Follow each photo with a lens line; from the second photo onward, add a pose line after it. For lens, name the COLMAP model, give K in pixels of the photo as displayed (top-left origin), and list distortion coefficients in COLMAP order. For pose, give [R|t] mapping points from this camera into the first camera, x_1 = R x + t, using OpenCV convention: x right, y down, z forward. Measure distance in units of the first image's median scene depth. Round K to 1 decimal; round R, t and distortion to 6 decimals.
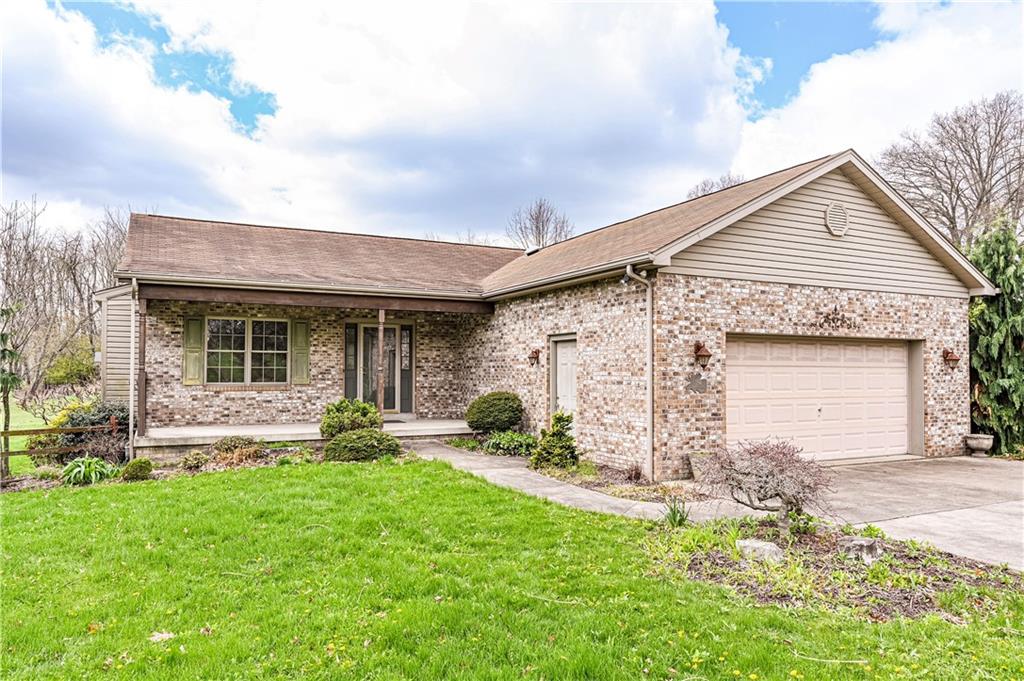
lens RADIAL K [[706.7, 0, 511.0], [0, 706.7, 350.9], [0, 0, 1]] dist [-0.004512, -0.001541]
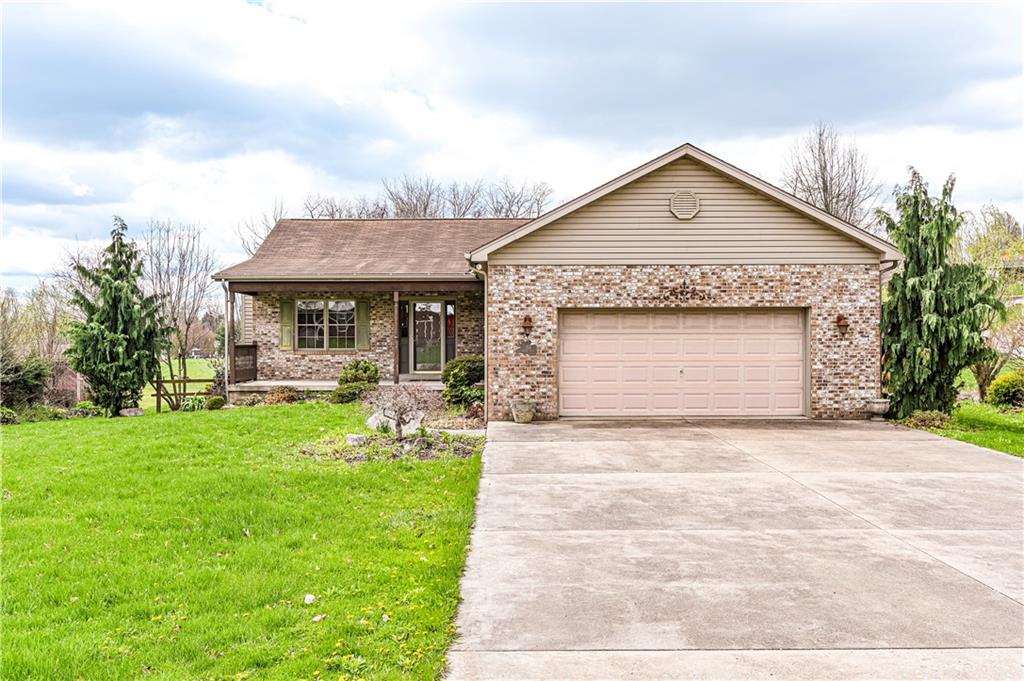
lens RADIAL K [[894.6, 0, 511.5], [0, 894.6, 336.5], [0, 0, 1]] dist [-0.001708, 0.000866]
pose [[0.892690, -0.006785, -0.450620, 0.871912], [0.019589, 0.999526, 0.023757, -0.013277], [0.450246, -0.030035, 0.892399, -0.427057]]
